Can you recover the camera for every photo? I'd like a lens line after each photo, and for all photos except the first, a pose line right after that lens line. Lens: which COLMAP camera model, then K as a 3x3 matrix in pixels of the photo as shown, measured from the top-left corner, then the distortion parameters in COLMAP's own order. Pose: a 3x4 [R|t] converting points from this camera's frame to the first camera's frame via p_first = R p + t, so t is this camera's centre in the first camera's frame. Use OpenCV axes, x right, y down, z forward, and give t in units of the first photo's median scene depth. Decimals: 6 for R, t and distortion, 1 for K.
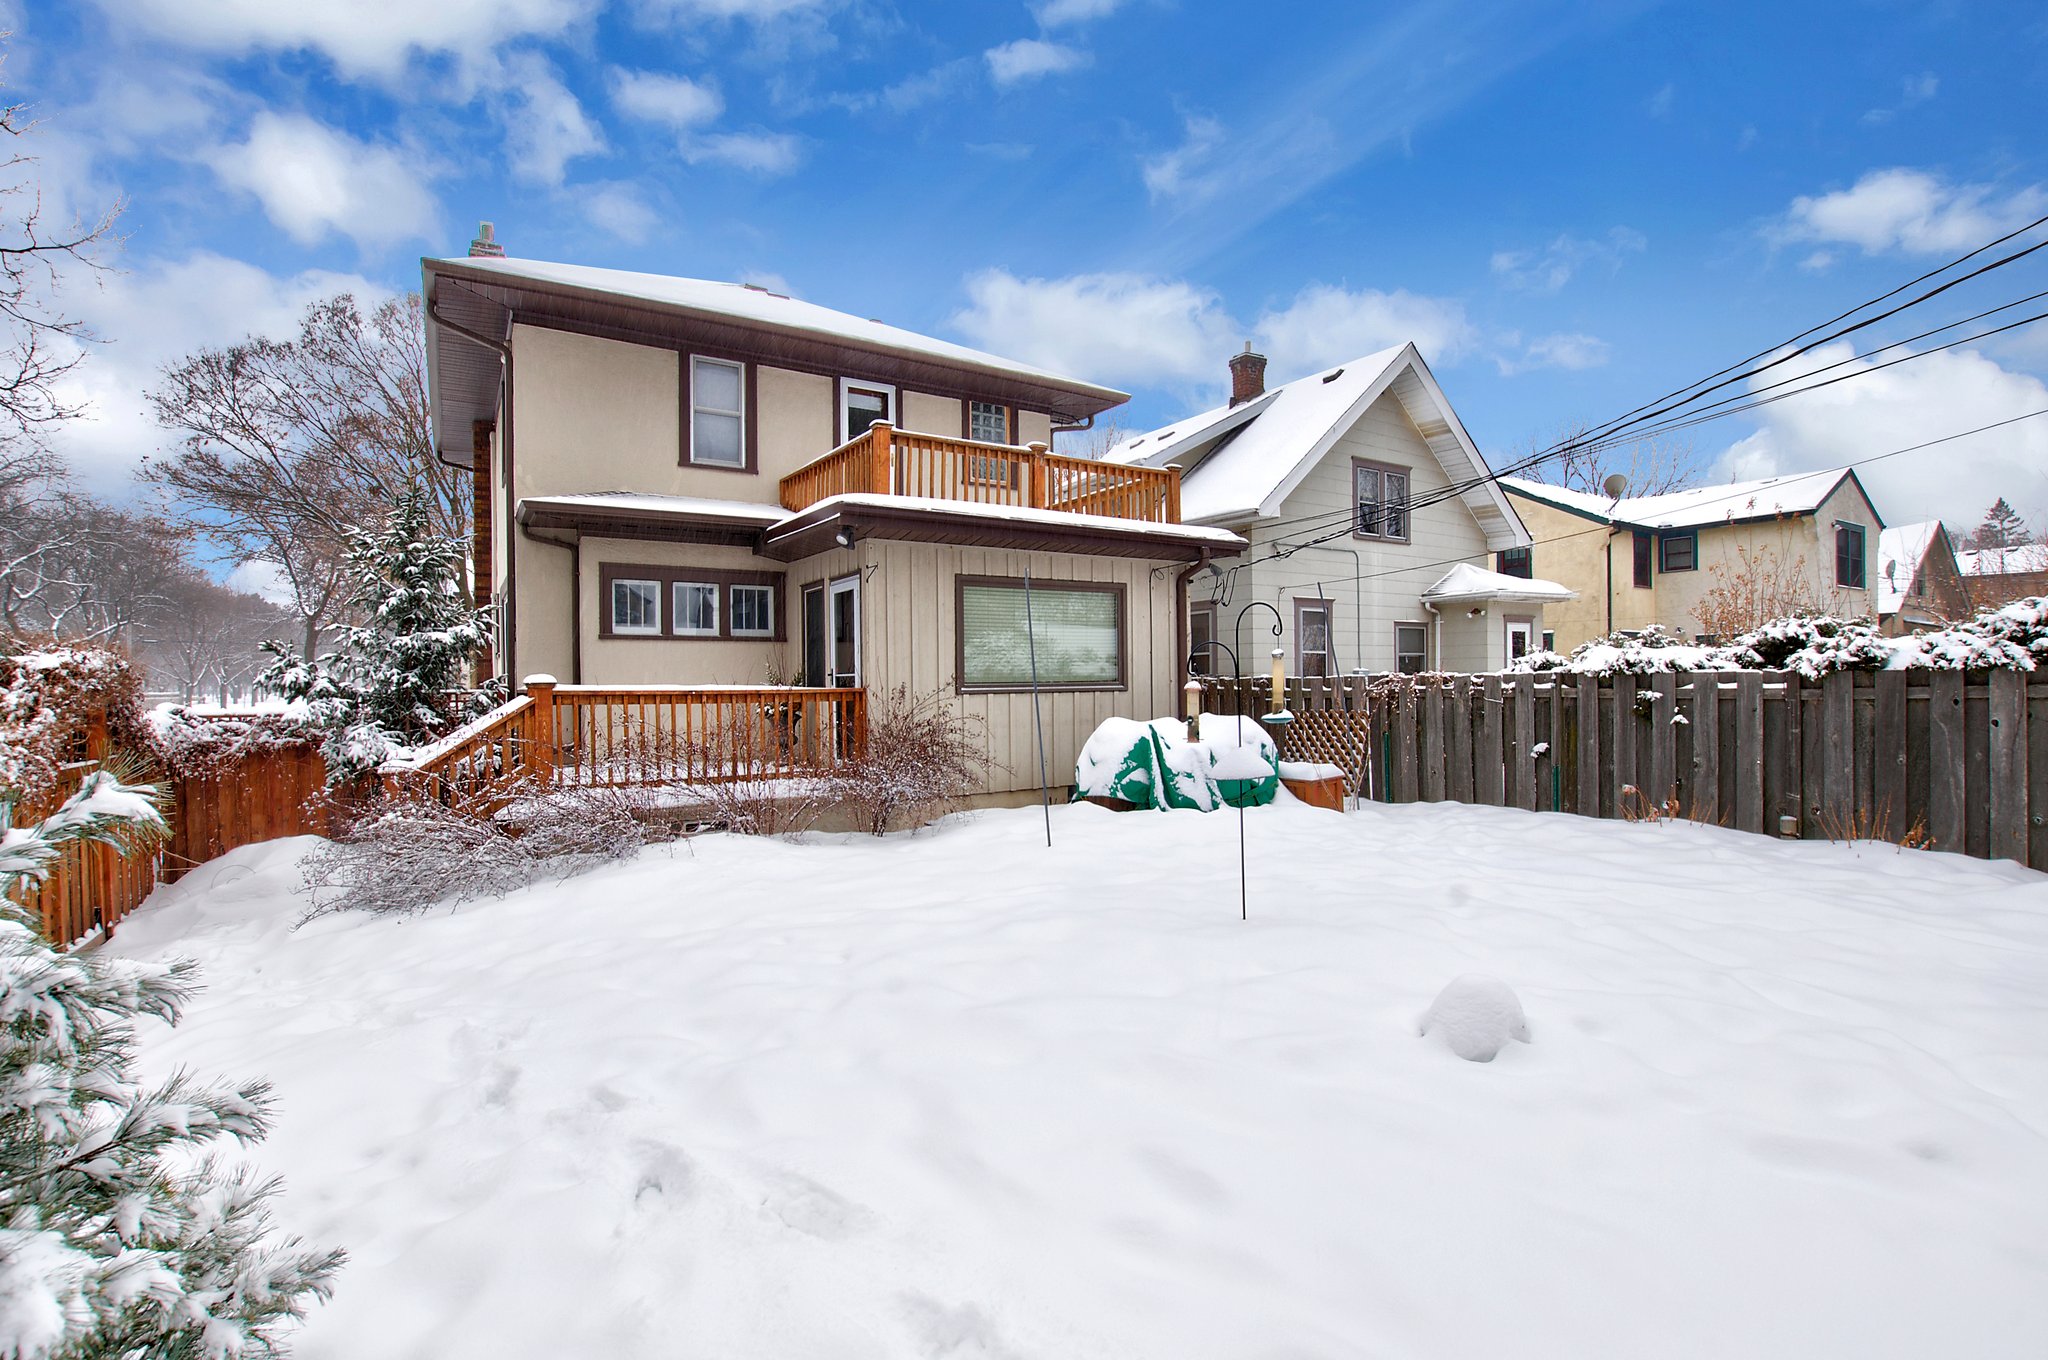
lens RADIAL K [[930.4, 0, 1037.3], [0, 930.4, 679.1], [0, 0, 1]] dist [-0.023999, 0.000521]
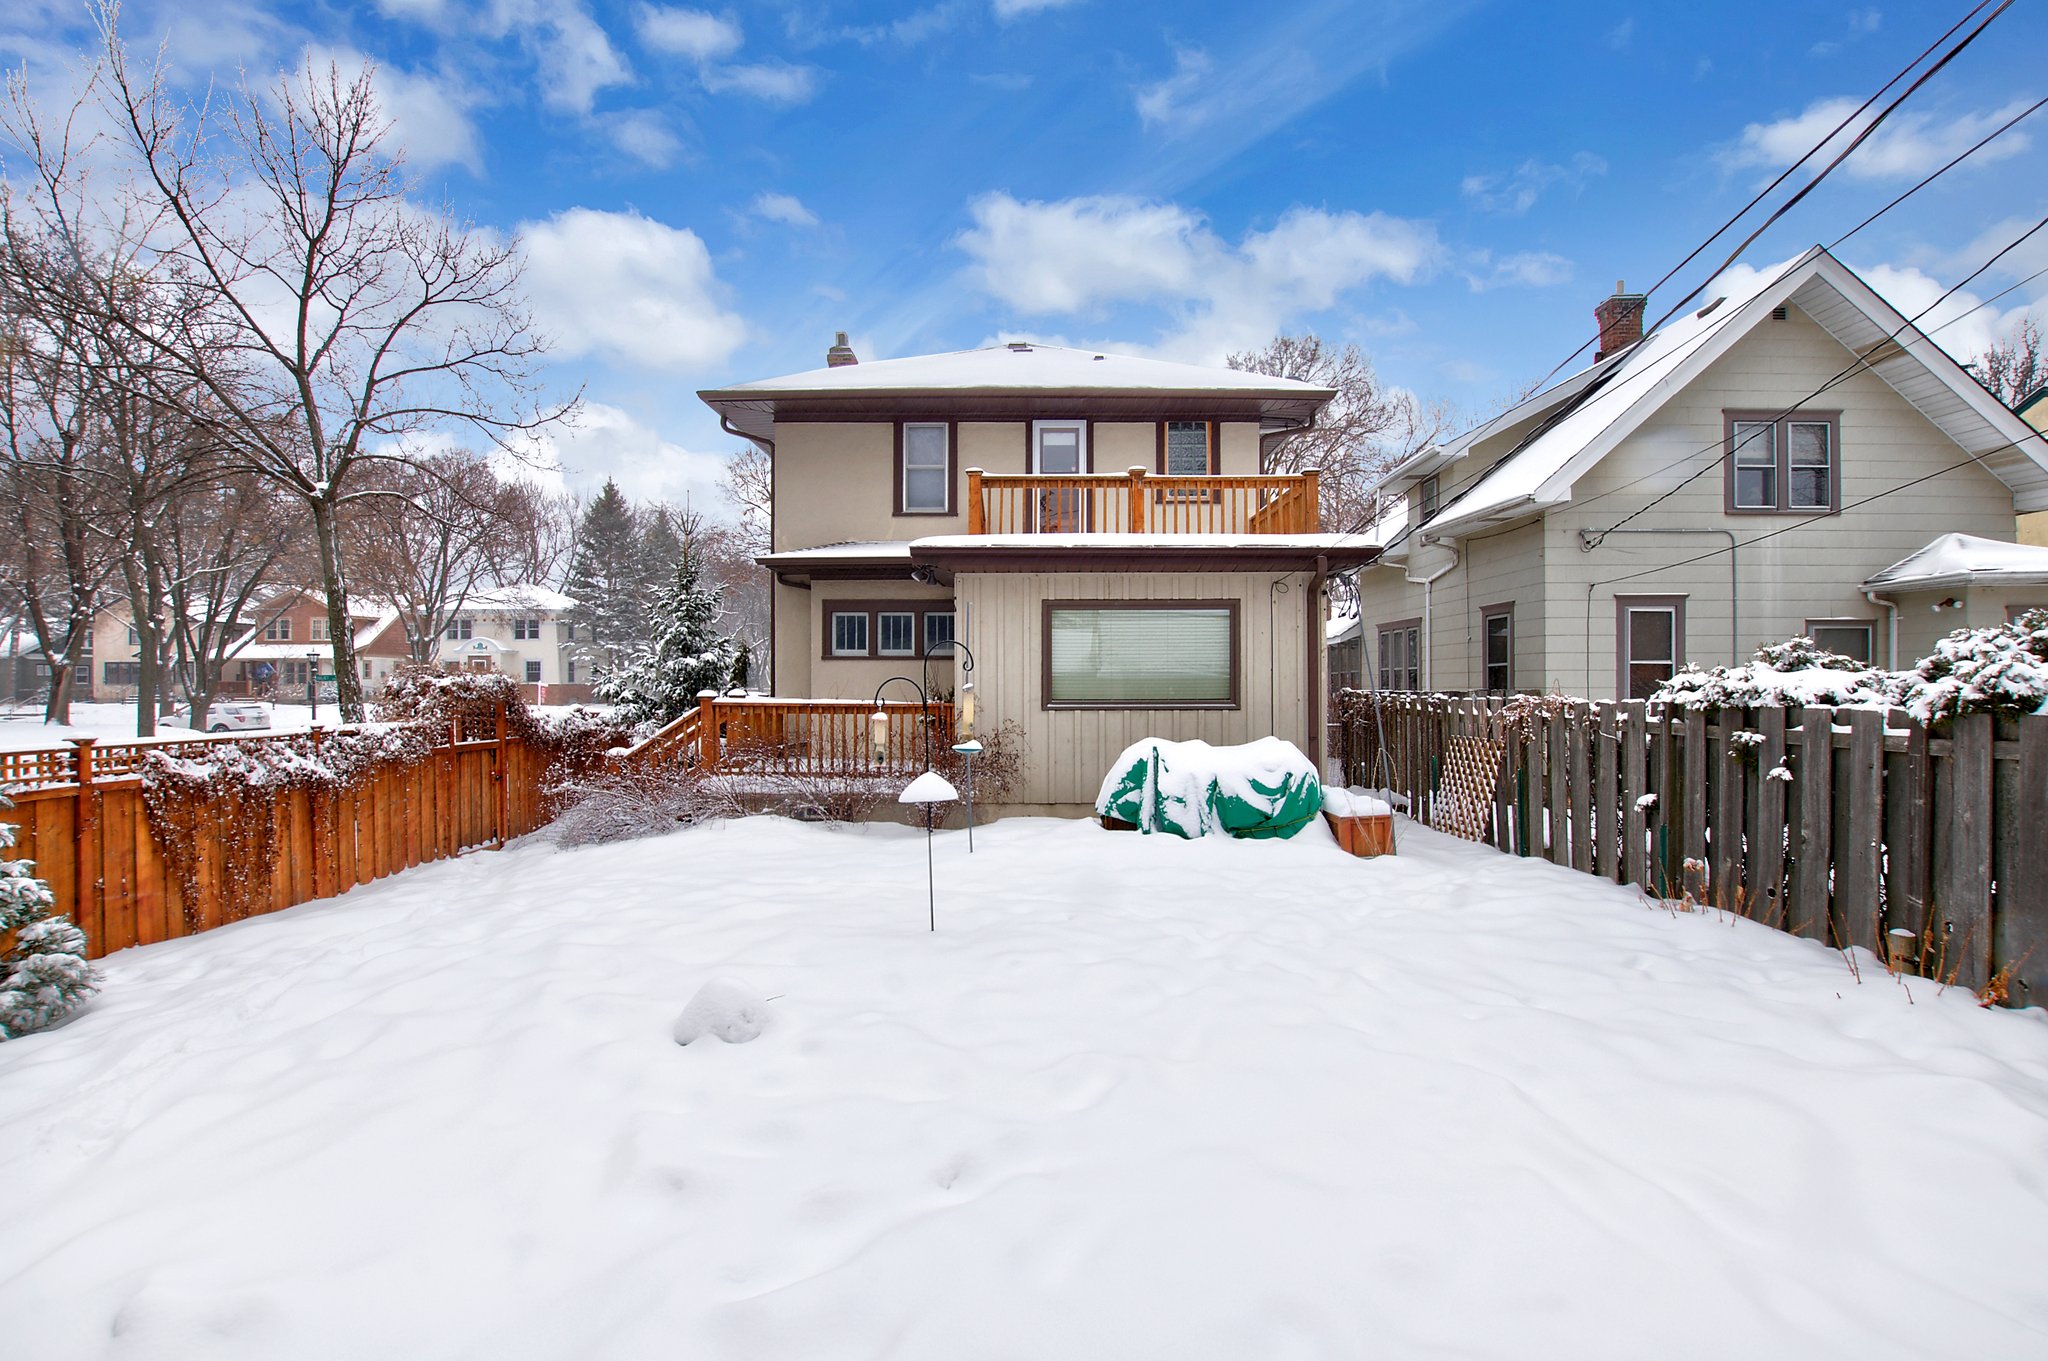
lens RADIAL K [[930.4, 0, 1037.3], [0, 930.4, 679.6], [0, 0, 1]] dist [-0.023999, 0.000521]
pose [[0.842184, 0.007125, -0.539143, 0.492821], [-0.006472, 0.999974, 0.003105, -0.022634], [0.539151, 0.000874, 0.842208, 0.078947]]
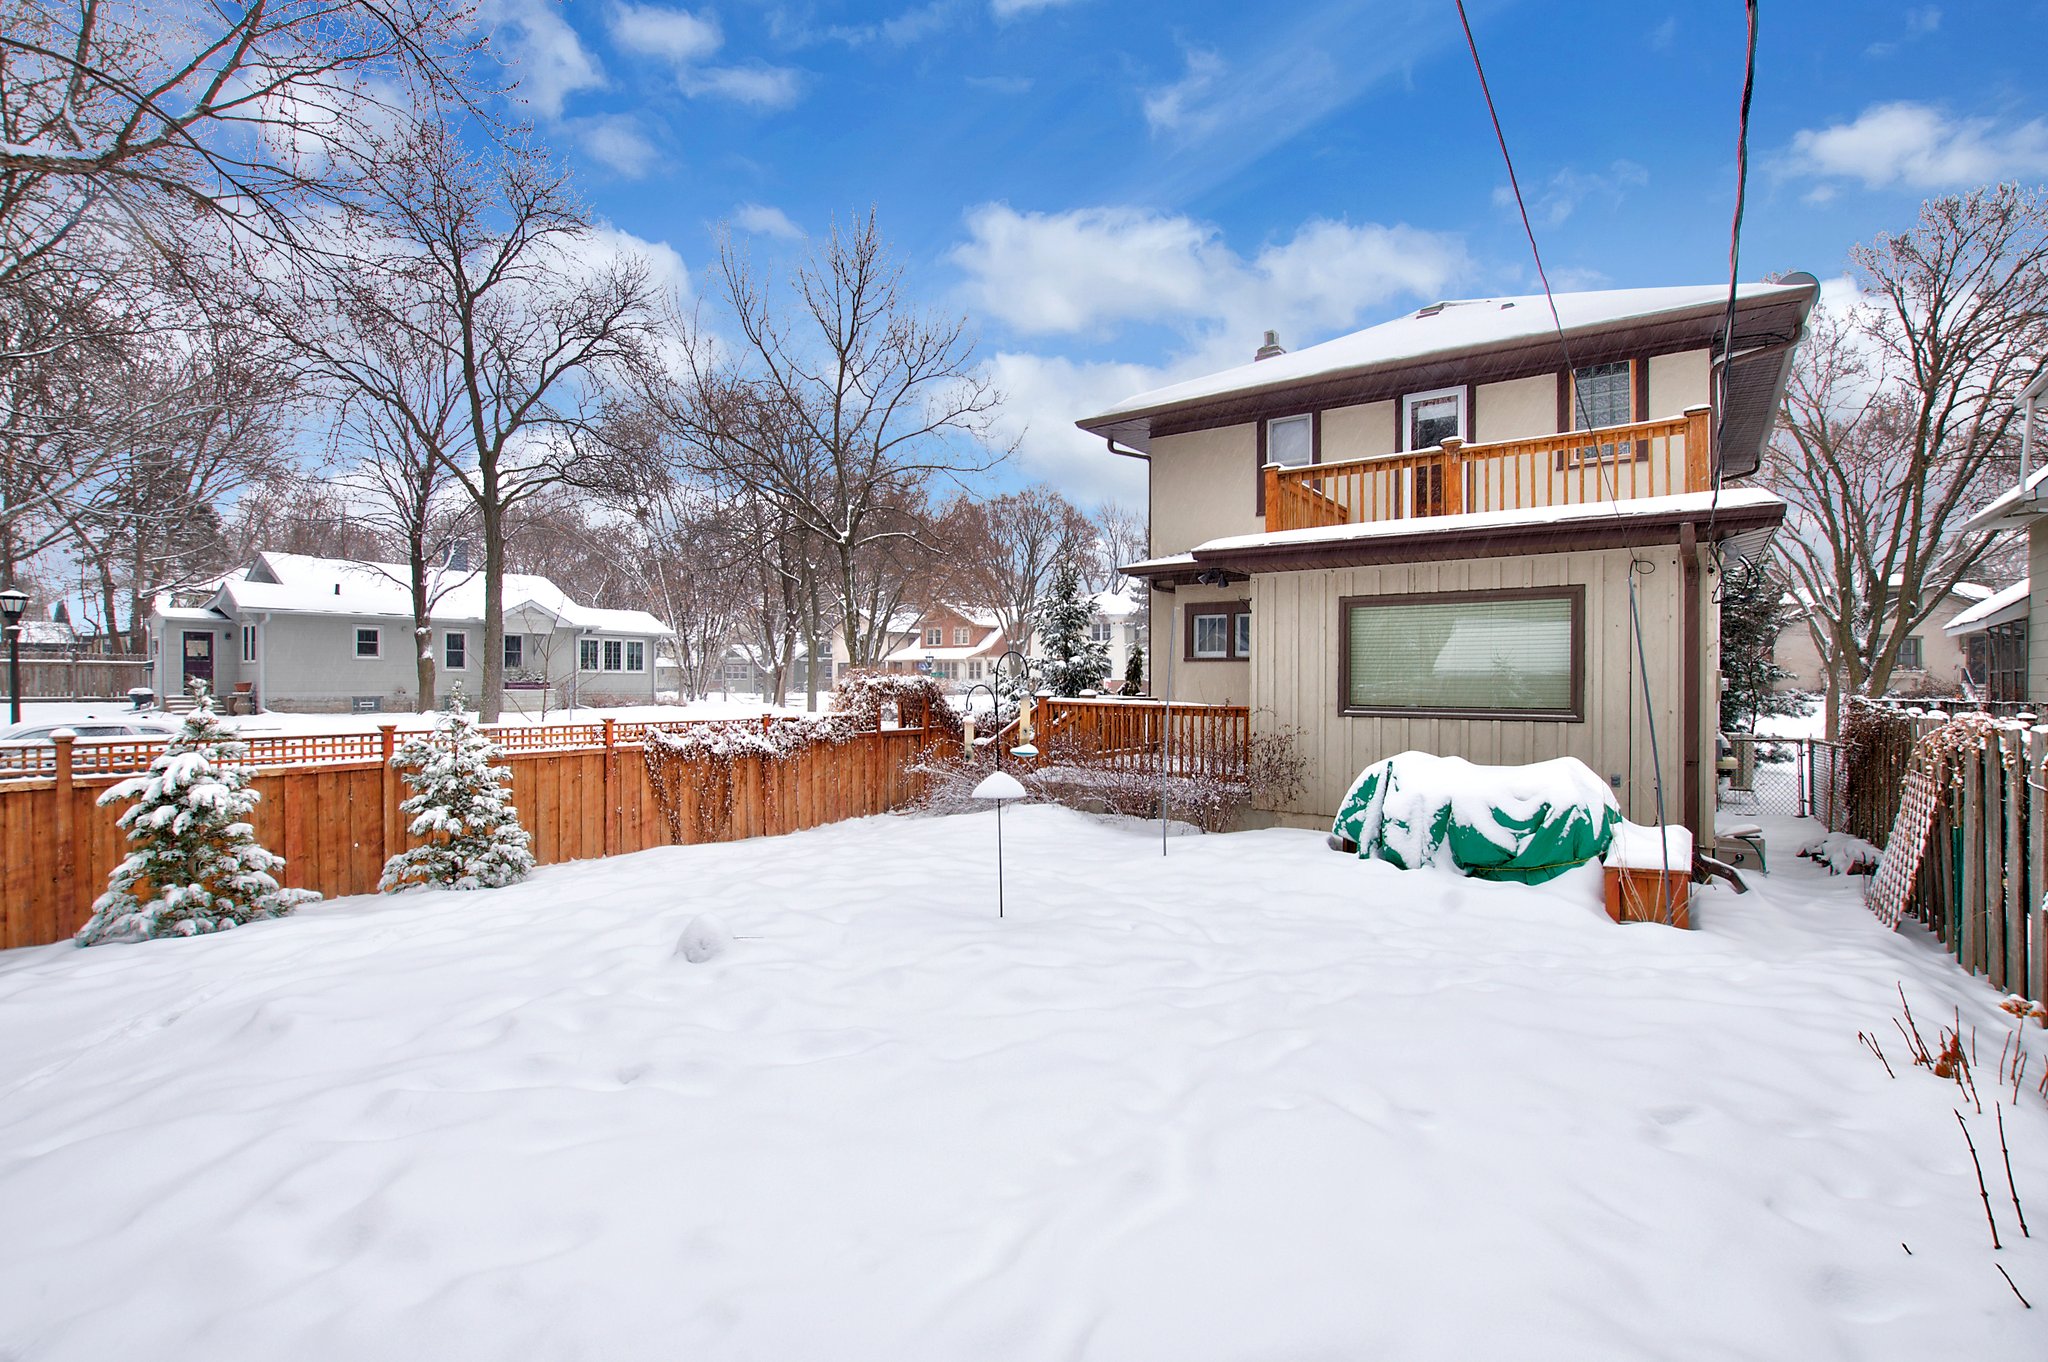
lens RADIAL K [[930.4, 0, 1037.3], [0, 930.4, 680.1], [0, 0, 1]] dist [-0.023999, 0.000521]
pose [[0.364183, 0.013652, -0.931227, 0.726345], [-0.005841, 0.999906, 0.012374, -0.033156], [0.931309, 0.000933, 0.364229, 0.327810]]
